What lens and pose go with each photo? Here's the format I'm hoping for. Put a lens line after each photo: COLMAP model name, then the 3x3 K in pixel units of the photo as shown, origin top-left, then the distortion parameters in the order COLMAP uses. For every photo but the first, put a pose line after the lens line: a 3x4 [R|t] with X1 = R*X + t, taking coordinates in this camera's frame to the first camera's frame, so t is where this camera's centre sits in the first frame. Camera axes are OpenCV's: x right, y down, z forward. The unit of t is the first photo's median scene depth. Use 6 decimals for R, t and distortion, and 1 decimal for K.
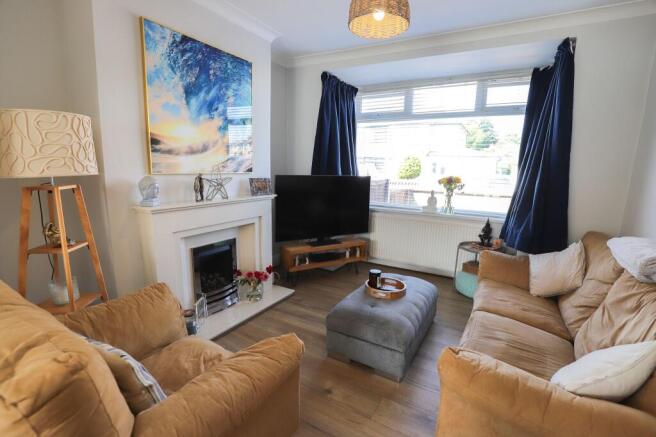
lens RADIAL K [[311.0, 0, 329.4], [0, 311.0, 221.0], [0, 0, 1]] dist [-0.005269, -0.000882]
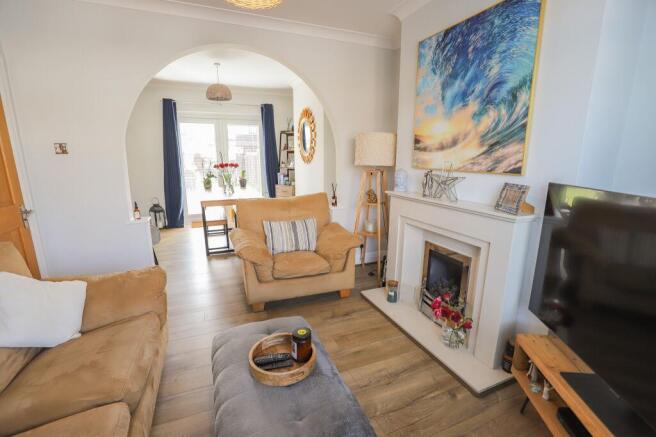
lens RADIAL K [[311.0, 0, 334.2], [0, 311.0, 219.0], [0, 0, 1]] dist [-0.005269, -0.000882]
pose [[-0.599102, 0.143130, -0.787775, 0.564558], [-0.156359, 0.944035, 0.290431, -0.239404], [0.785257, 0.297174, -0.543194, 1.321348]]
